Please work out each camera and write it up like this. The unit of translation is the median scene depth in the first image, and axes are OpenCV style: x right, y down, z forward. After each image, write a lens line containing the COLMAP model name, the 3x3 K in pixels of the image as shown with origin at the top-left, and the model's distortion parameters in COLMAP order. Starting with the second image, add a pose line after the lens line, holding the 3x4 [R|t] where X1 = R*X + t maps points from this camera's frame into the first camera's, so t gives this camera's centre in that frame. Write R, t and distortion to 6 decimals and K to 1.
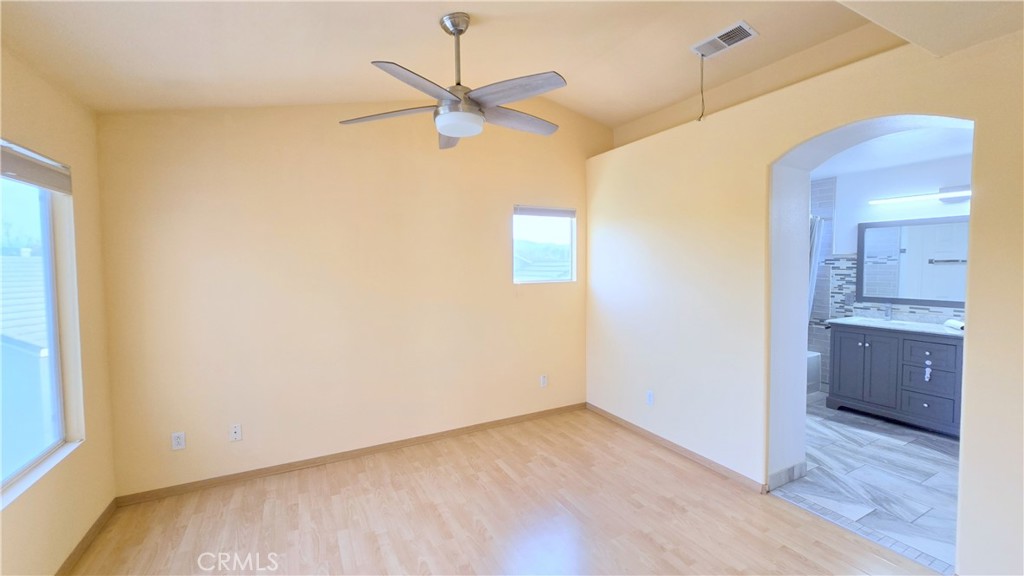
lens RADIAL K [[419.8, 0, 512.7], [0, 419.8, 281.0], [0, 0, 1]] dist [-0.002503, -0.000354]
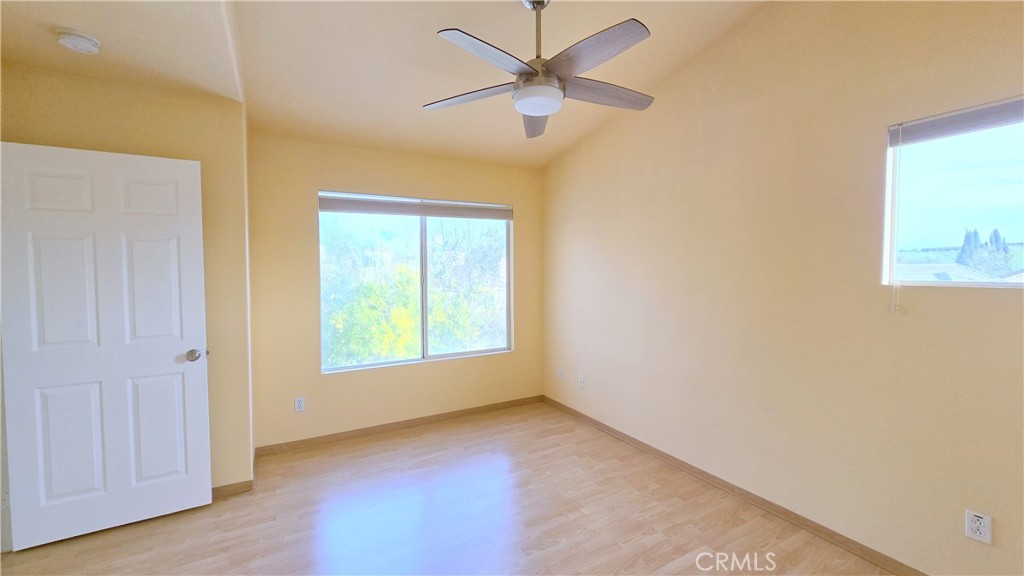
lens RADIAL K [[419.8, 0, 512.7], [0, 419.8, 281.0], [0, 0, 1]] dist [-0.002503, -0.000354]
pose [[0.033934, 0.041105, -0.998578, 0.470389], [-0.039905, 0.998413, 0.039743, -0.001635], [0.998627, 0.038499, 0.035520, 0.526712]]
